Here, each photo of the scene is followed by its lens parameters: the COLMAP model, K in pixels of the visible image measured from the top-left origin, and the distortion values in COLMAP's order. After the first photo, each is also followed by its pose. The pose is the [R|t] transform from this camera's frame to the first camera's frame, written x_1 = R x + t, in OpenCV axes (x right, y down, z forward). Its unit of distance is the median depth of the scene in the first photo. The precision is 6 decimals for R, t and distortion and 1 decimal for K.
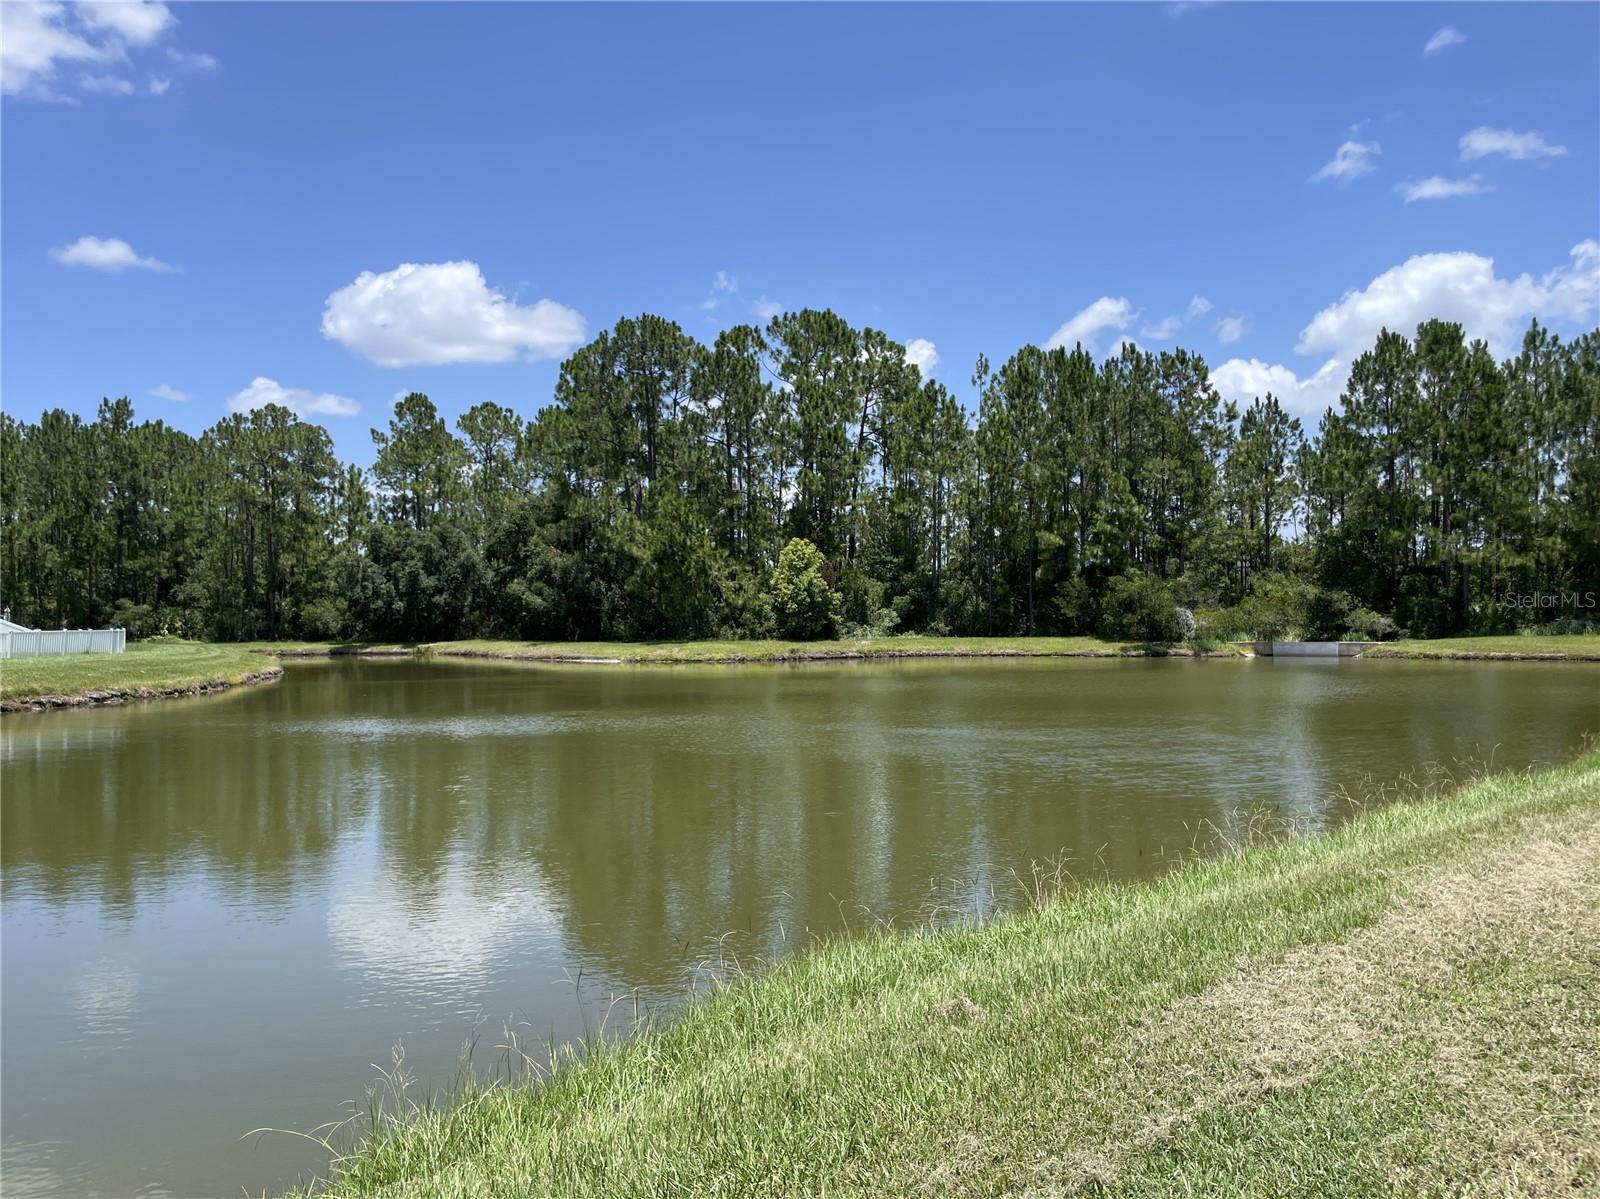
lens RADIAL K [[1222.1, 0, 795.9], [0, 1222.1, 589.0], [0, 0, 1]] dist [0.107315, -0.161190]
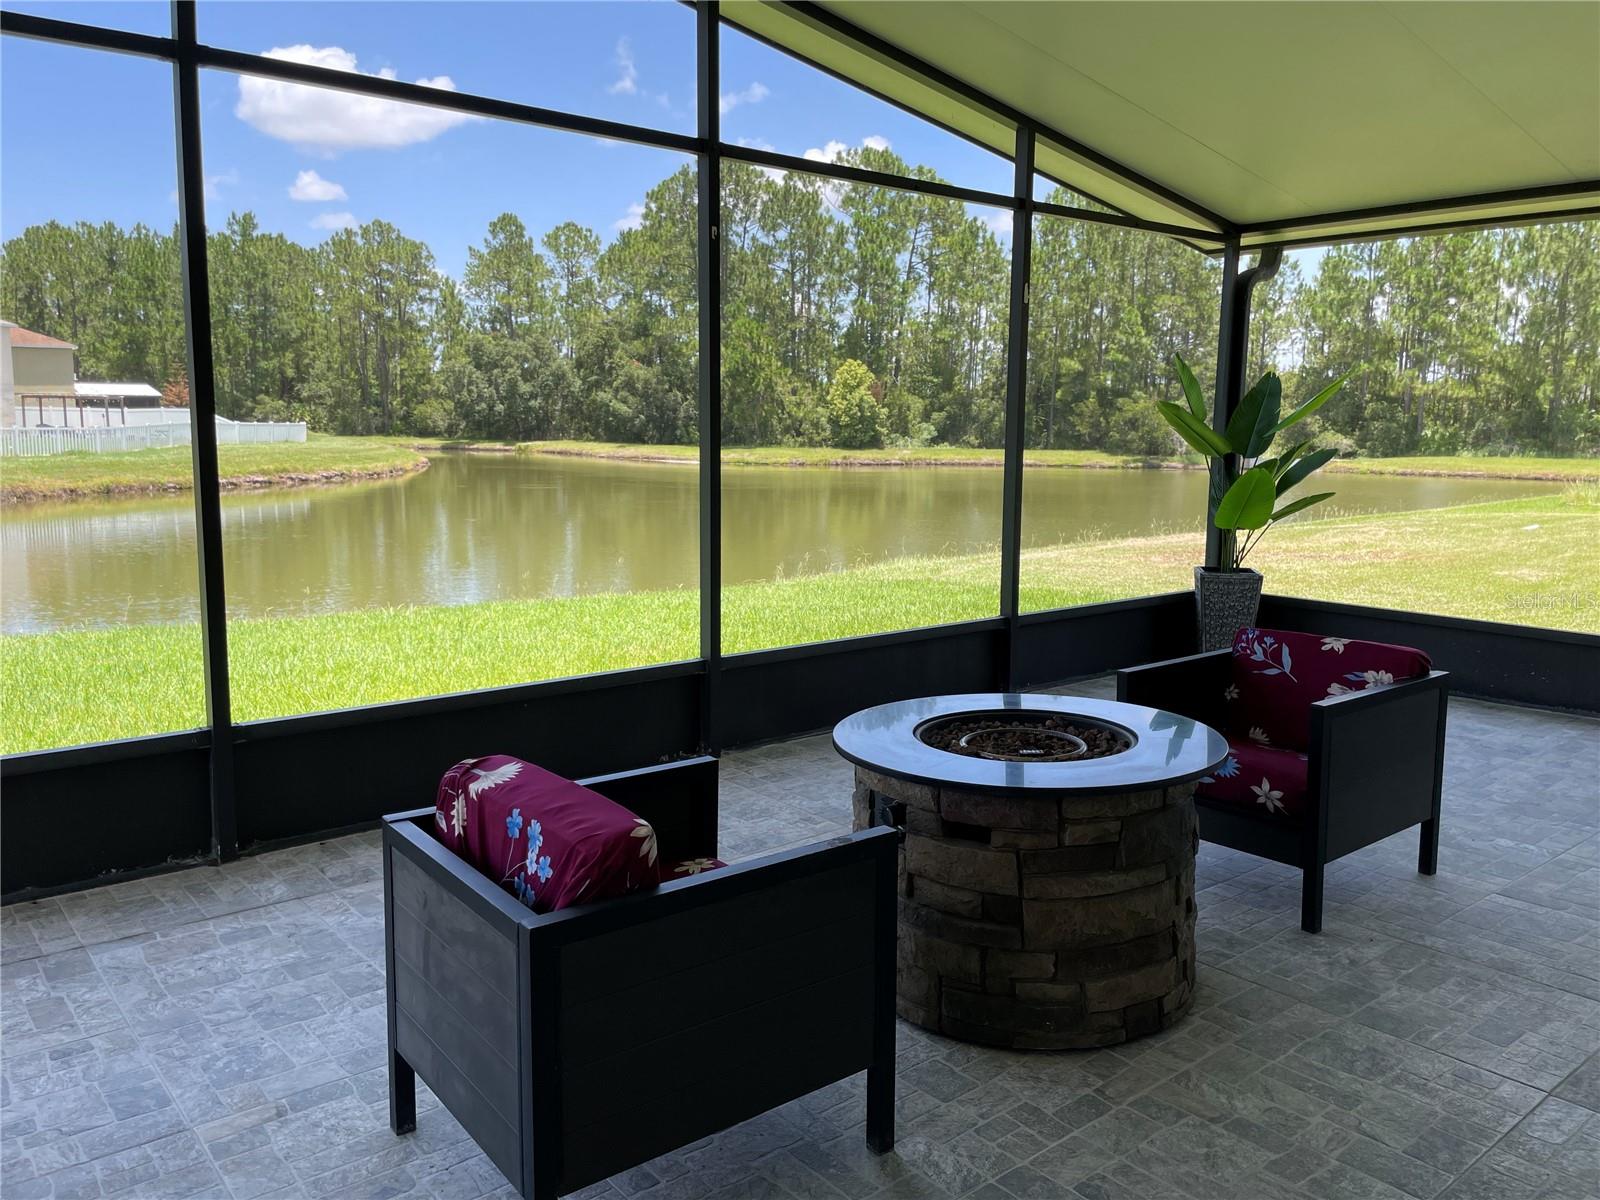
lens RADIAL K [[1222.1, 0, 795.9], [0, 1222.1, 589.5], [0, 0, 1]] dist [0.107315, -0.161190]
pose [[0.999209, 0.028355, -0.027872, -0.011822], [-0.023663, 0.987437, 0.156233, -0.006369], [0.031952, -0.155450, 0.987327, -0.172448]]
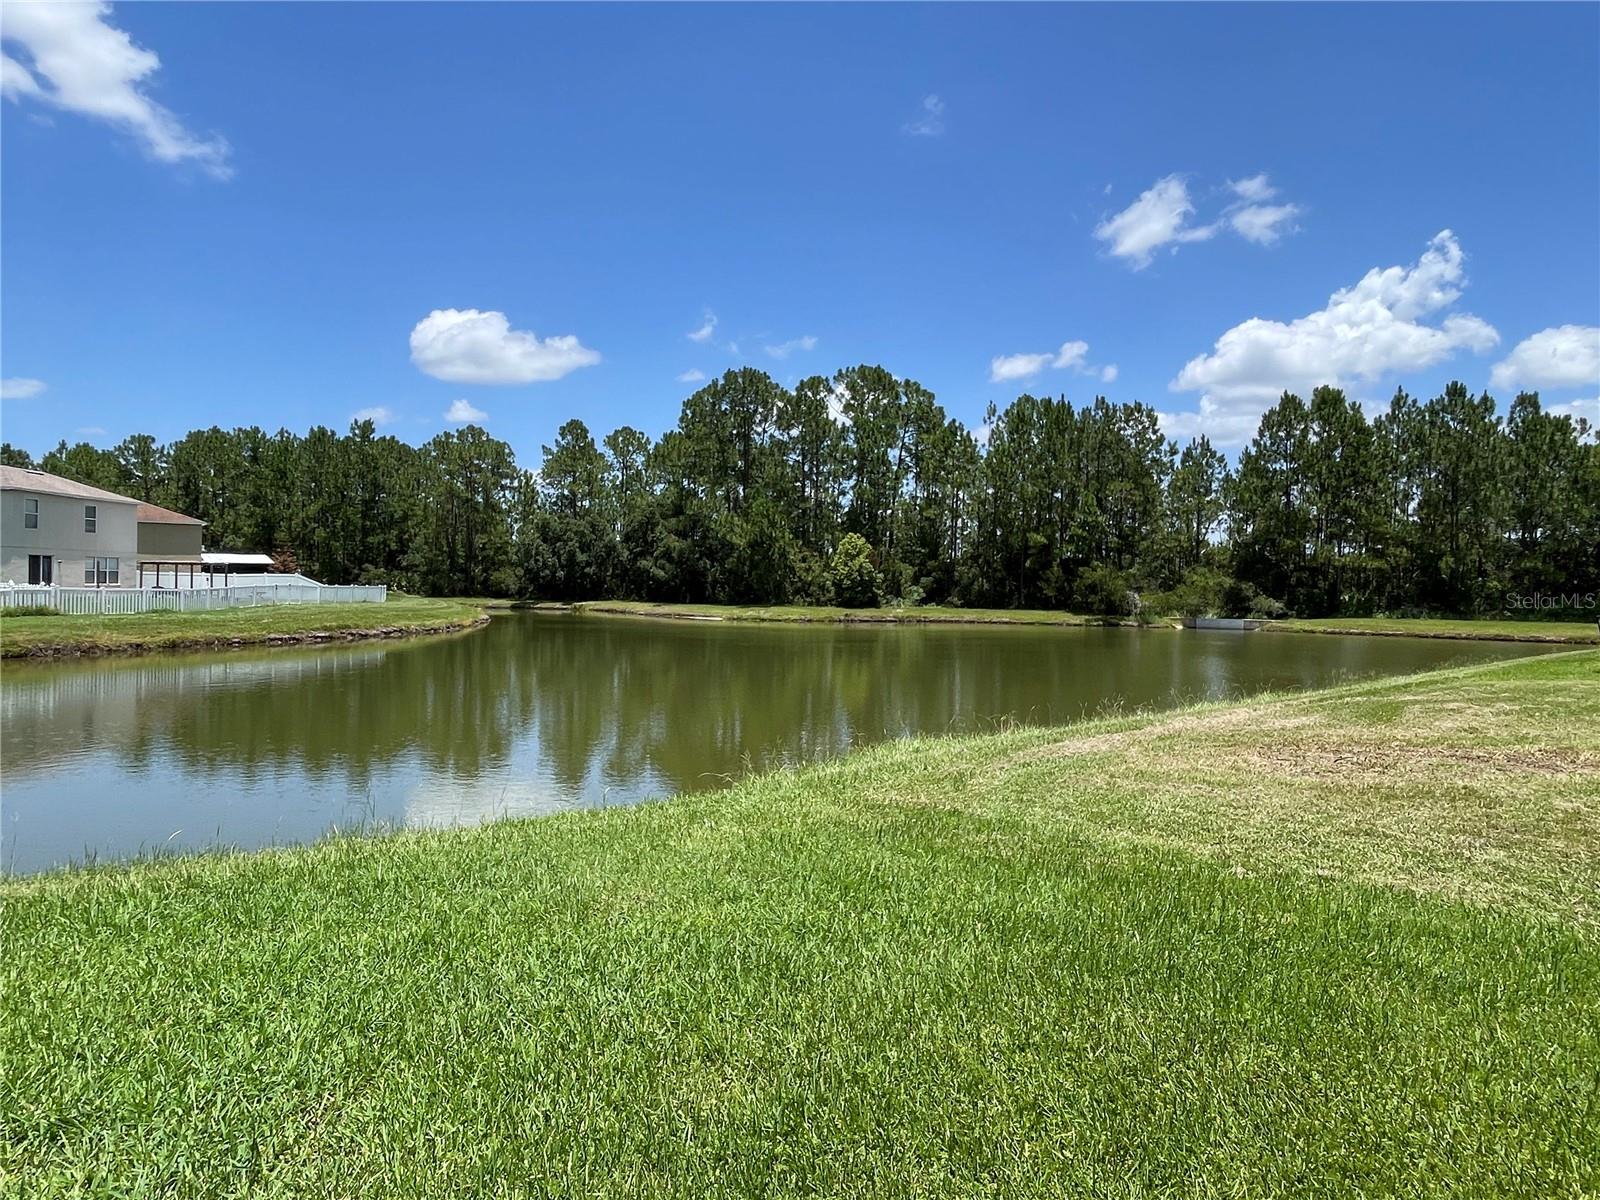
lens RADIAL K [[955.8, 0, 804.1], [0, 955.8, 584.1], [0, 0, 1]] dist [0.051508, -0.107774]
pose [[0.998863, 0.027251, -0.039112, -0.008485], [-0.026568, 0.999487, 0.017889, -0.002152], [0.039579, -0.016829, 0.999075, -0.071910]]
